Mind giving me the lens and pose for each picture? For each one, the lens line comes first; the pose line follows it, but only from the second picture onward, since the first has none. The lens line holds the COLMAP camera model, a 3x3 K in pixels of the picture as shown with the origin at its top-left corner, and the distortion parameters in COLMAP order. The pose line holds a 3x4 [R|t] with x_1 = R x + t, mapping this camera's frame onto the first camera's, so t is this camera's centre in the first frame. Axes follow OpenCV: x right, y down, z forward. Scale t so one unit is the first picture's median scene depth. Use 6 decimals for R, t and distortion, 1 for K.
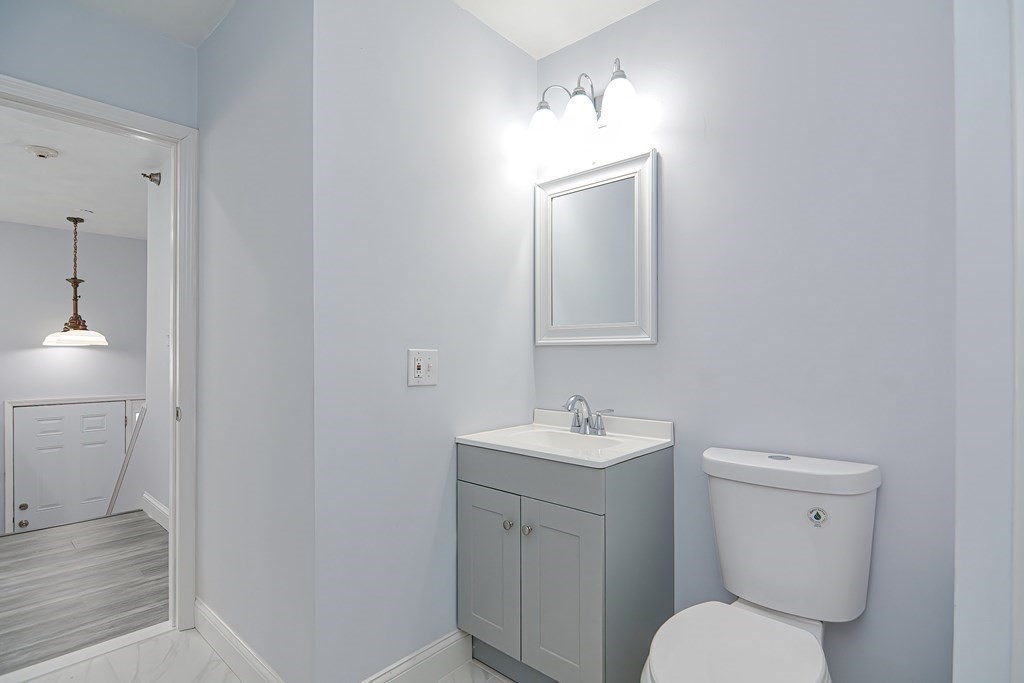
lens RADIAL K [[492.9, 0, 509.2], [0, 492.9, 347.5], [0, 0, 1]] dist [0.001334, -0.006642]
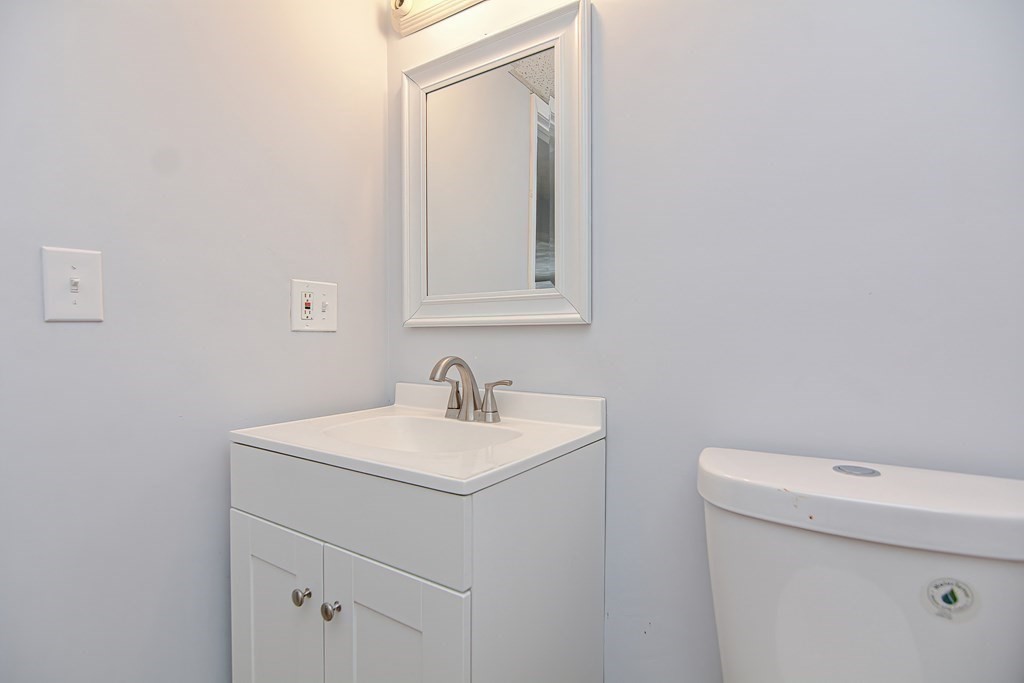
lens RADIAL K [[492.9, 0, 509.2], [0, 492.9, 347.5], [0, 0, 1]] dist [0.001334, -0.006642]
pose [[0.991034, 0.001333, 0.133601, 0.126673], [-0.005324, 0.999550, 0.029522, 0.069927], [-0.133502, -0.029968, 0.990595, 0.408578]]
